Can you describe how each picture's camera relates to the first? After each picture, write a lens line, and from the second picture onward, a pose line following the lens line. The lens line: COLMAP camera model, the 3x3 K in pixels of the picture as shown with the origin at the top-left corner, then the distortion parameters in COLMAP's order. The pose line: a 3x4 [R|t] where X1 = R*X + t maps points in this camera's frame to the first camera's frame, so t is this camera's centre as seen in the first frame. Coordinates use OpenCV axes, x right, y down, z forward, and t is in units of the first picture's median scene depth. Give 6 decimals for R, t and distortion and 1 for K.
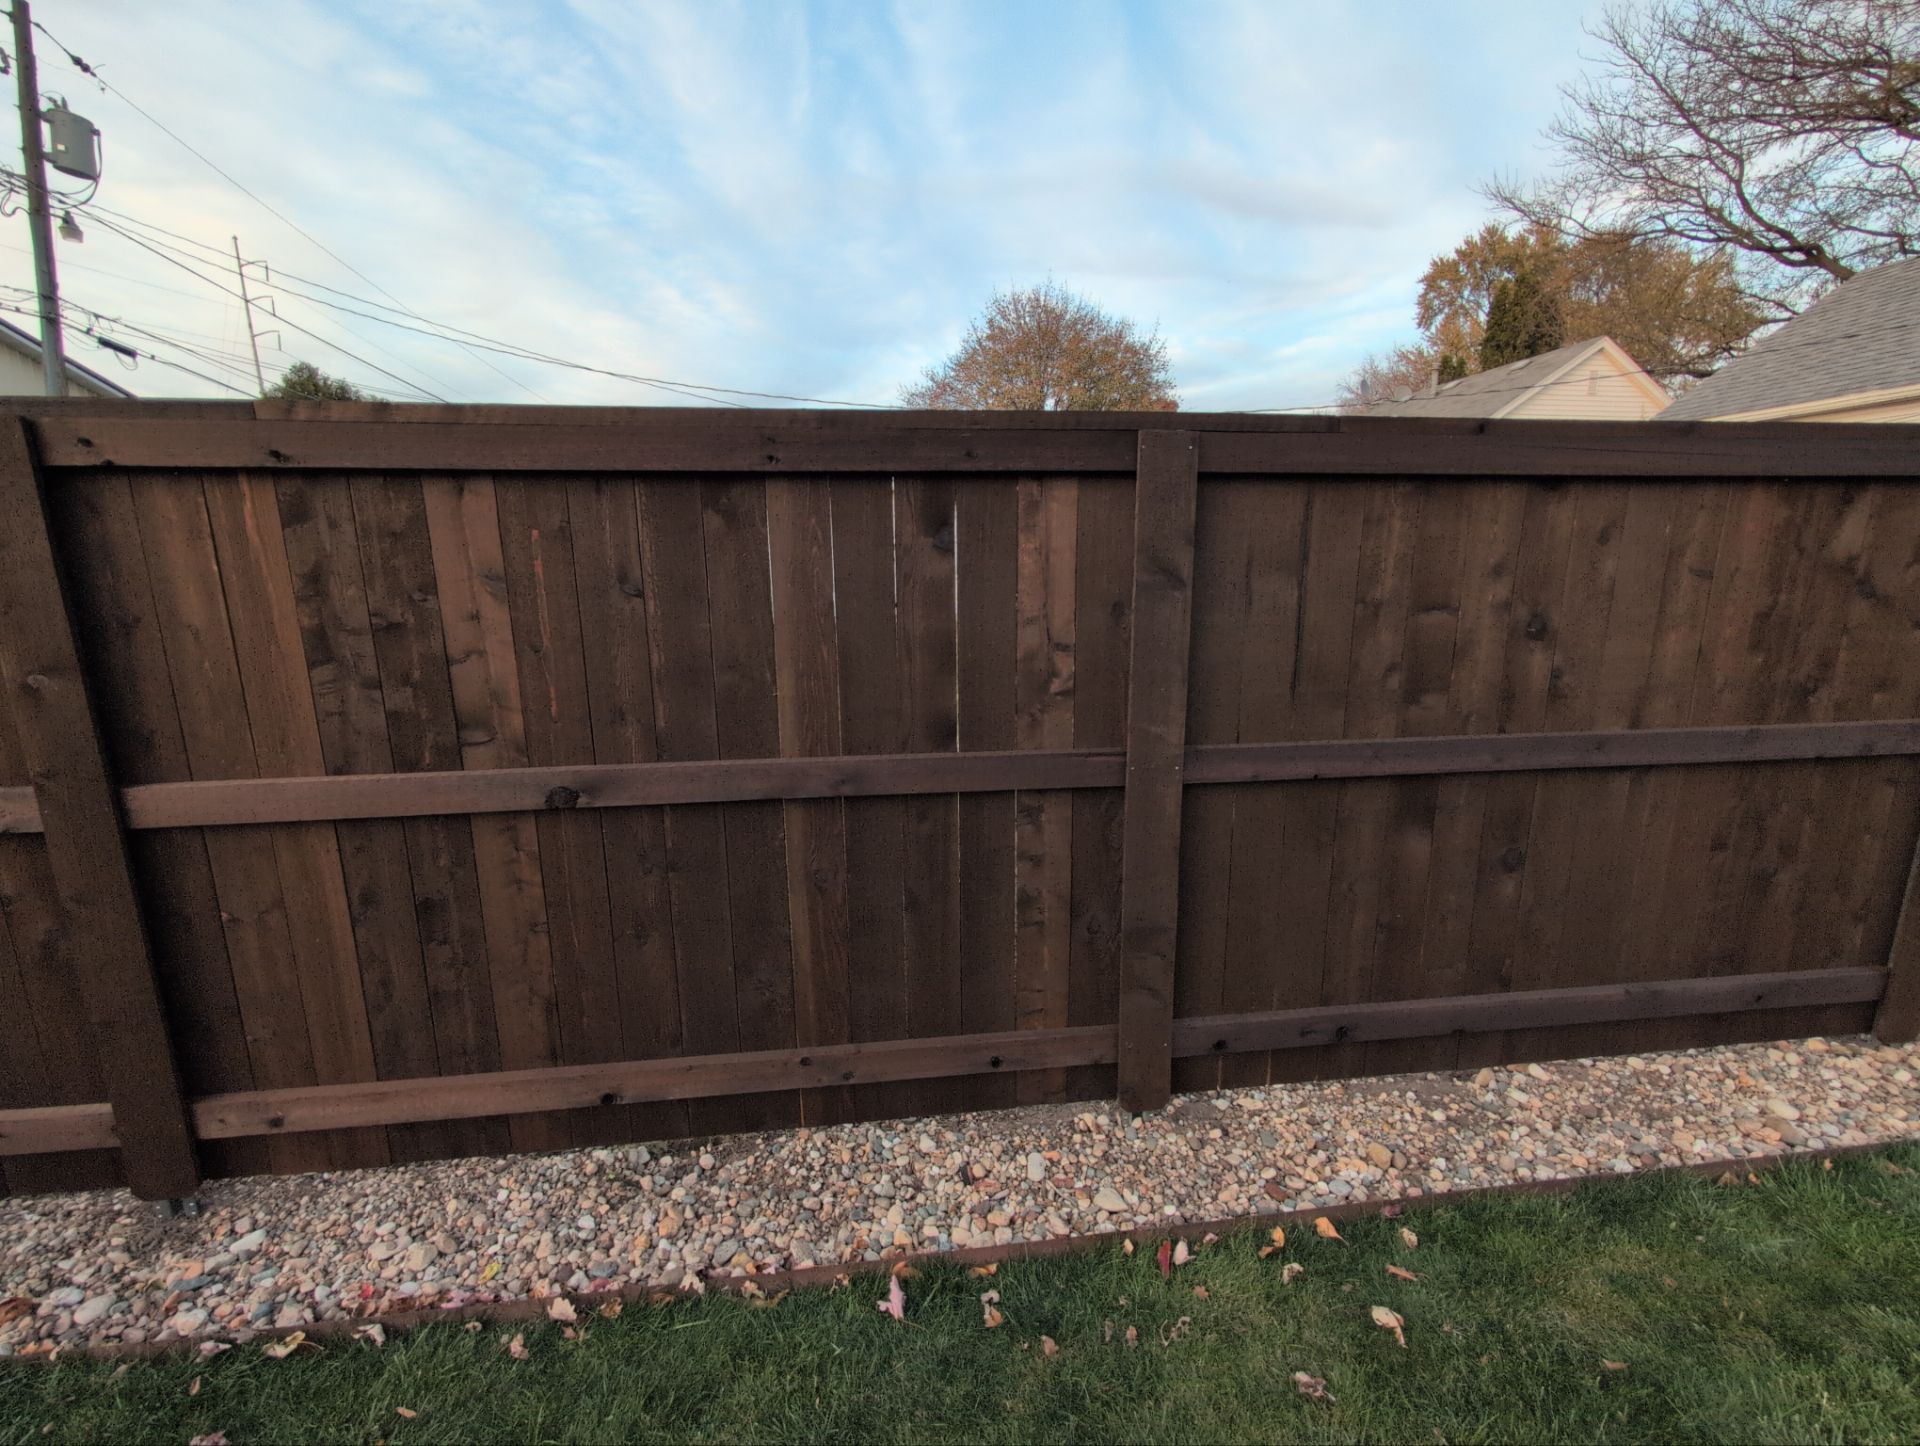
lens RADIAL K [[819.6, 0, 969.3], [0, 819.6, 723.3], [0, 0, 1]] dist [-0.001902, 0.000972]
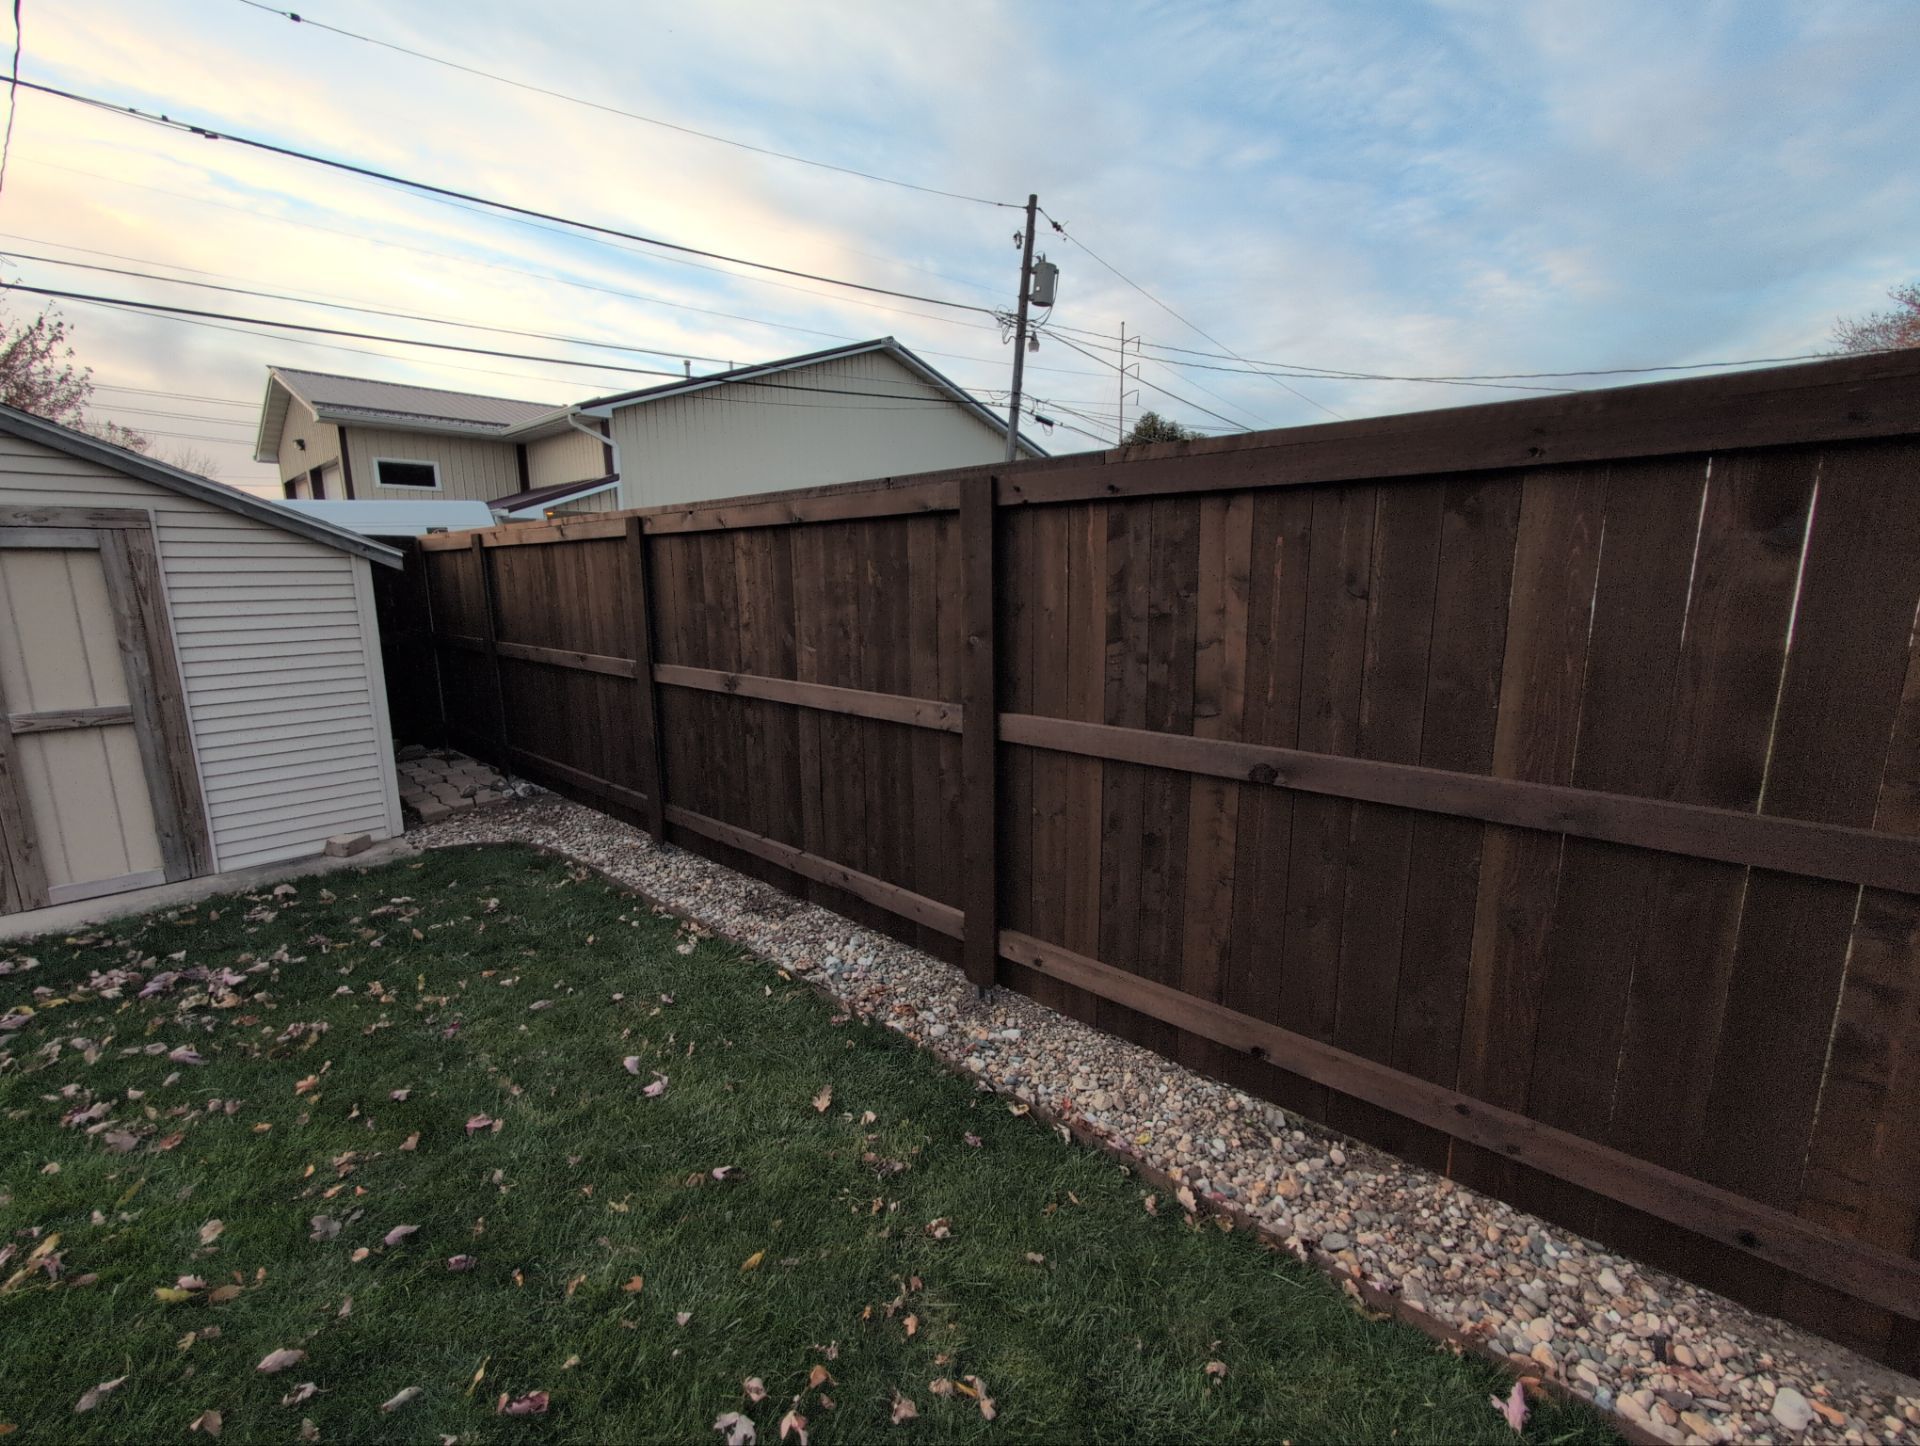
lens RADIAL K [[819.6, 0, 958.9], [0, 819.6, 728.2], [0, 0, 1]] dist [-0.001902, 0.000972]
pose [[0.644241, 0.143789, -0.751185, 0.069775], [-0.148914, 0.986954, 0.061206, 0.021385], [0.750185, 0.072430, 0.657249, -0.061363]]
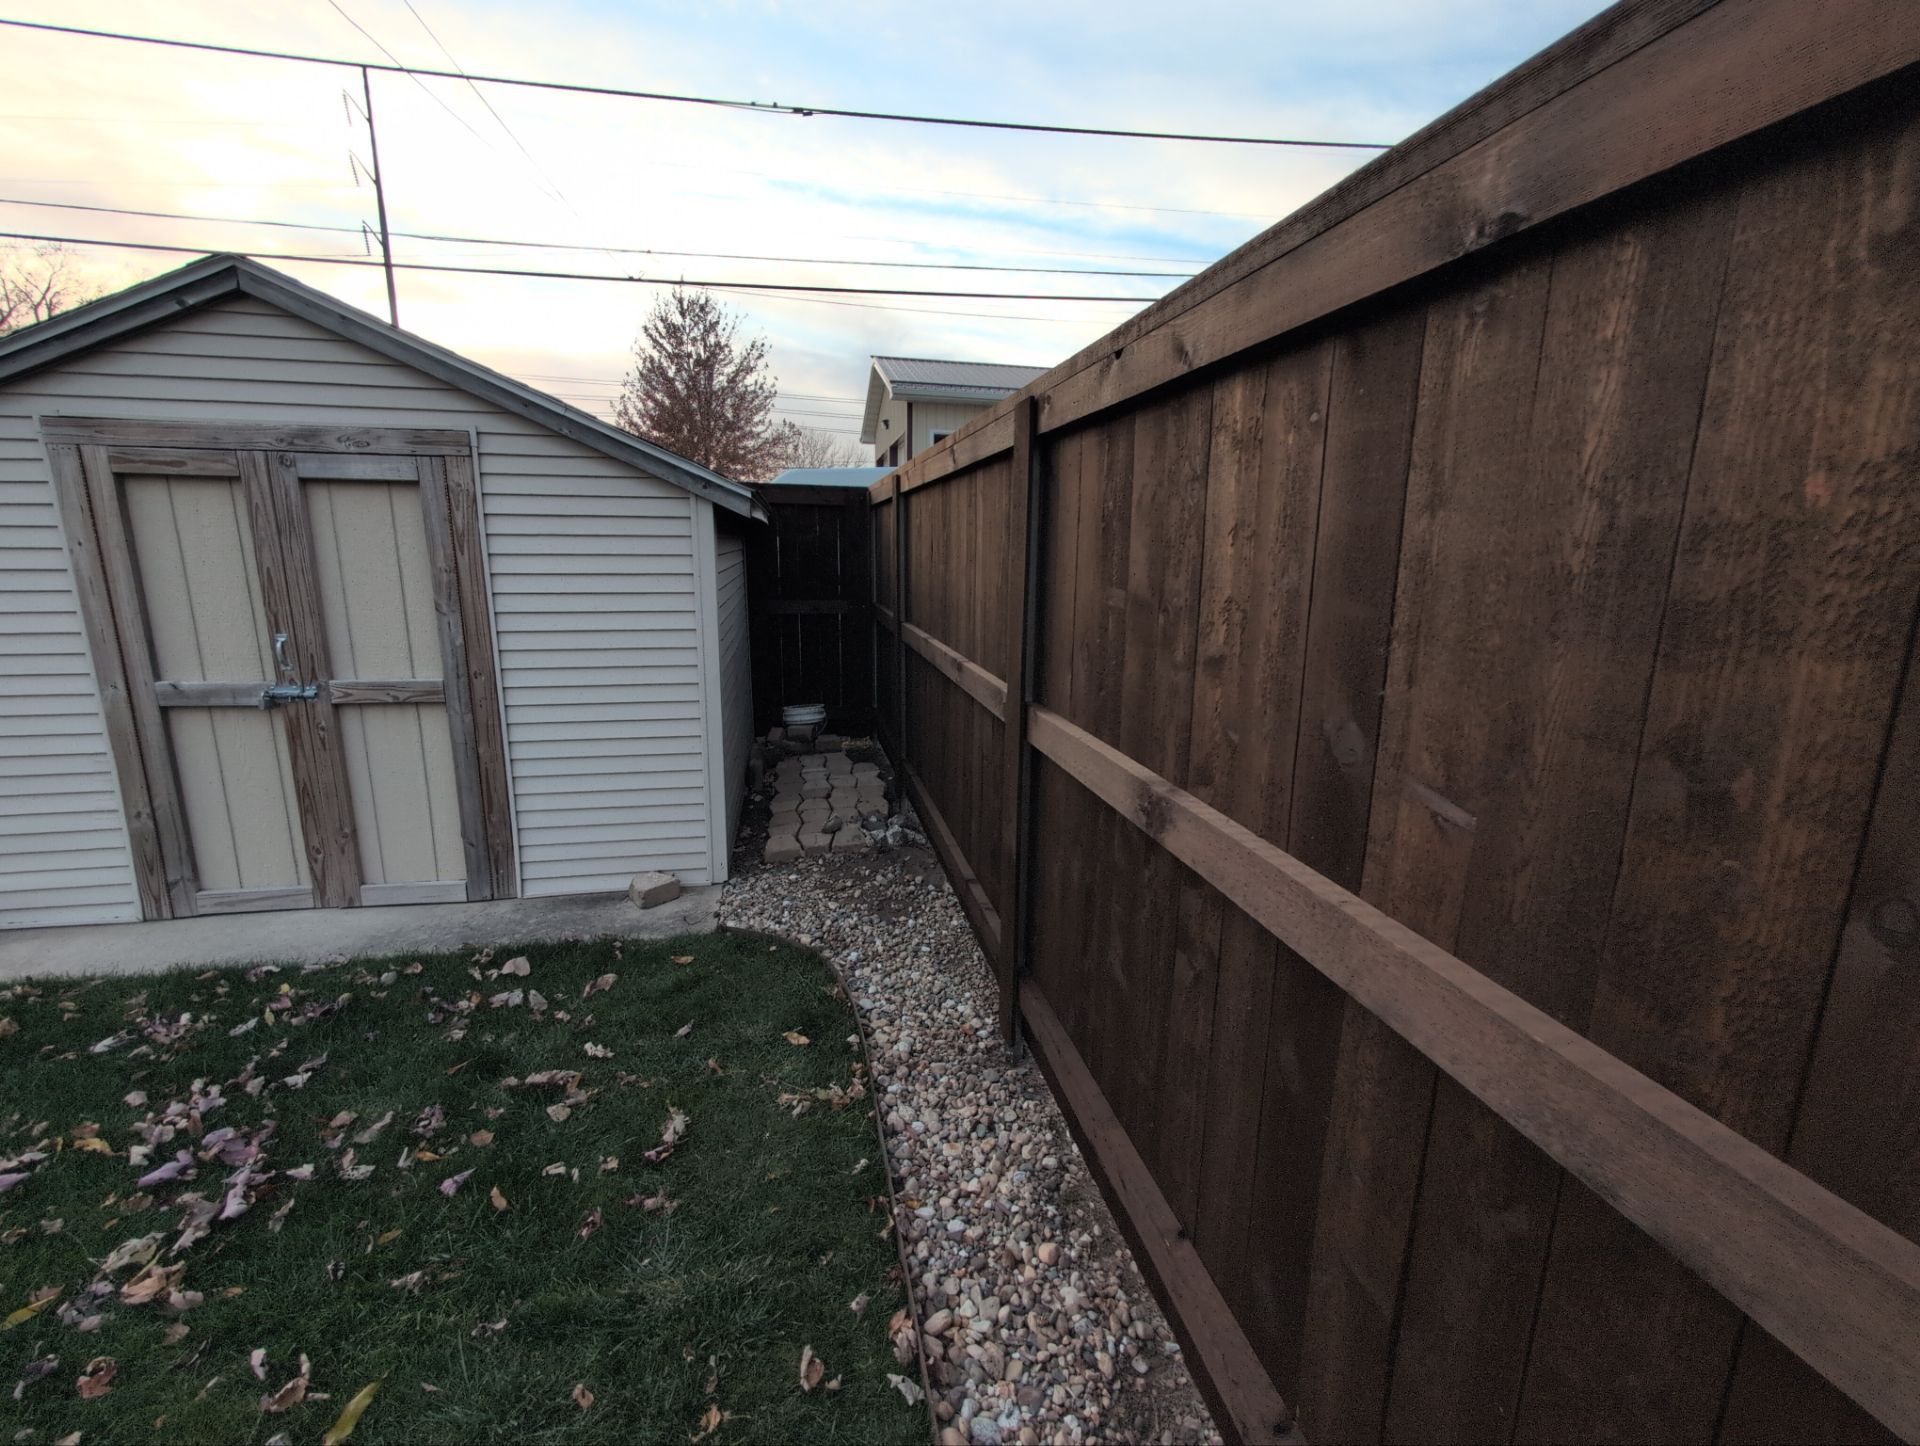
lens RADIAL K [[819.6, 0, 971.8], [0, 819.6, 725.8], [0, 0, 1]] dist [-0.001902, 0.000972]
pose [[0.102625, 0.221078, -0.969842, -1.213455], [-0.213883, 0.957089, 0.195539, -0.070388], [0.971454, 0.187365, 0.145506, 0.591126]]
